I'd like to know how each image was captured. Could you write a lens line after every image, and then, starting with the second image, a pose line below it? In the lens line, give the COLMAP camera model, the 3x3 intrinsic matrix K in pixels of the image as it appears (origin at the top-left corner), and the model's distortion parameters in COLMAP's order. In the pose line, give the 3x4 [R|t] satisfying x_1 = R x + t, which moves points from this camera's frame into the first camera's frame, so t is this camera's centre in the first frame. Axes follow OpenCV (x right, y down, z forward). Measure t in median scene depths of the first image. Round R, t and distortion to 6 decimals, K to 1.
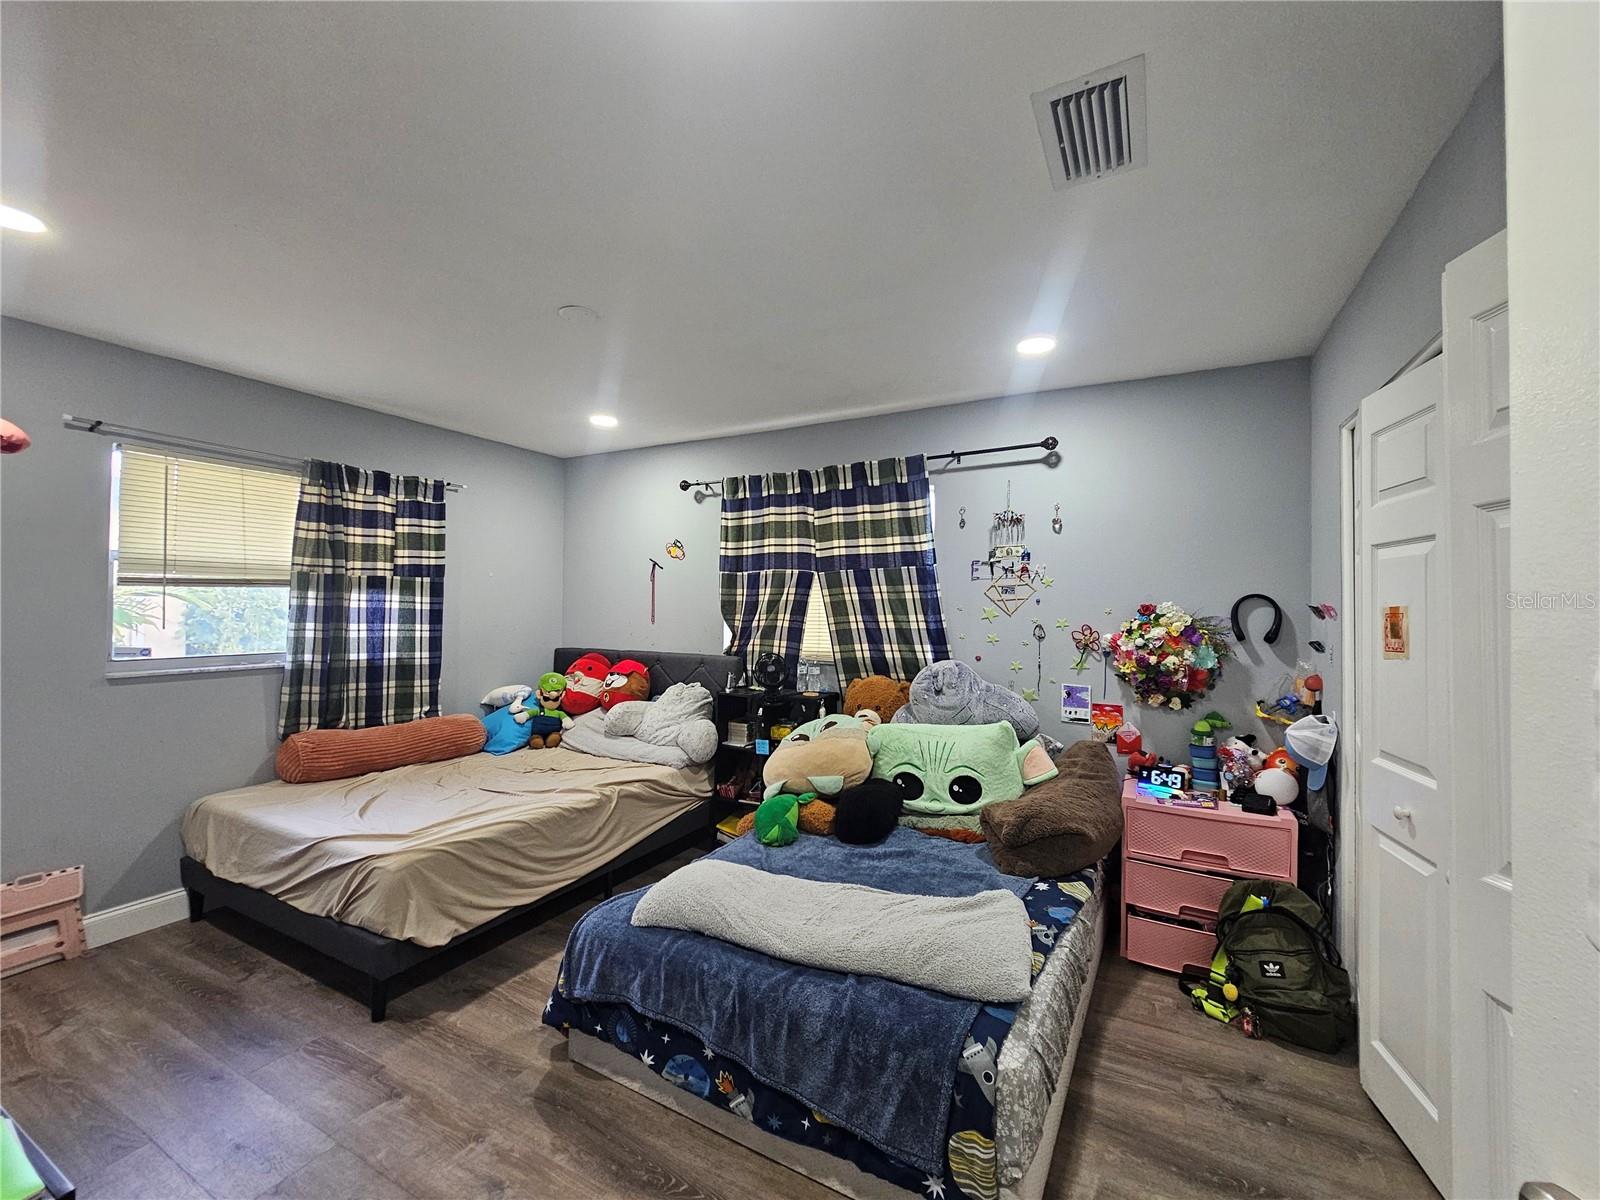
lens RADIAL K [[654.9, 0, 799.7], [0, 654.9, 598.9], [0, 0, 1]] dist [-0.003143, 0.001987]
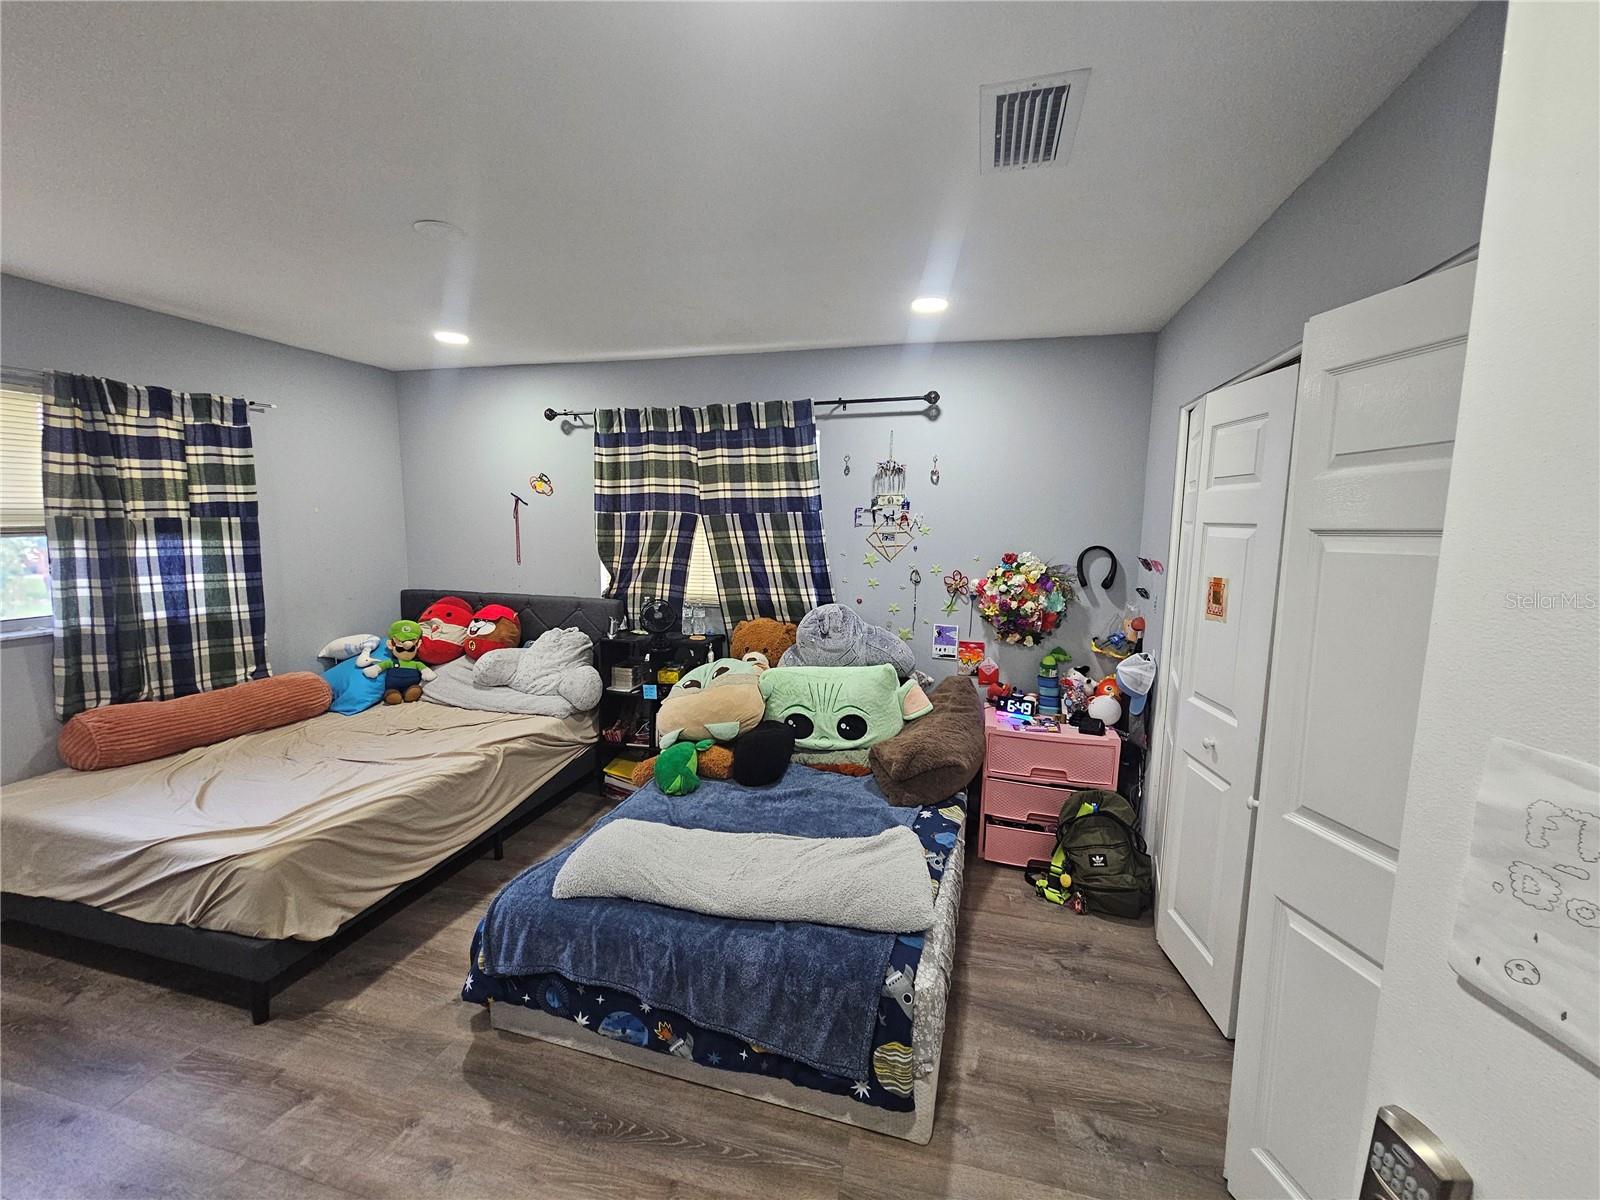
lens RADIAL K [[654.9, 0, 794.1], [0, 654.9, 593.0], [0, 0, 1]] dist [-0.003143, 0.001987]
pose [[0.973069, -0.023915, 0.229270, -0.088816], [-0.008130, 0.990424, 0.137819, -0.082112], [-0.230370, -0.135972, 0.963557, 0.007150]]
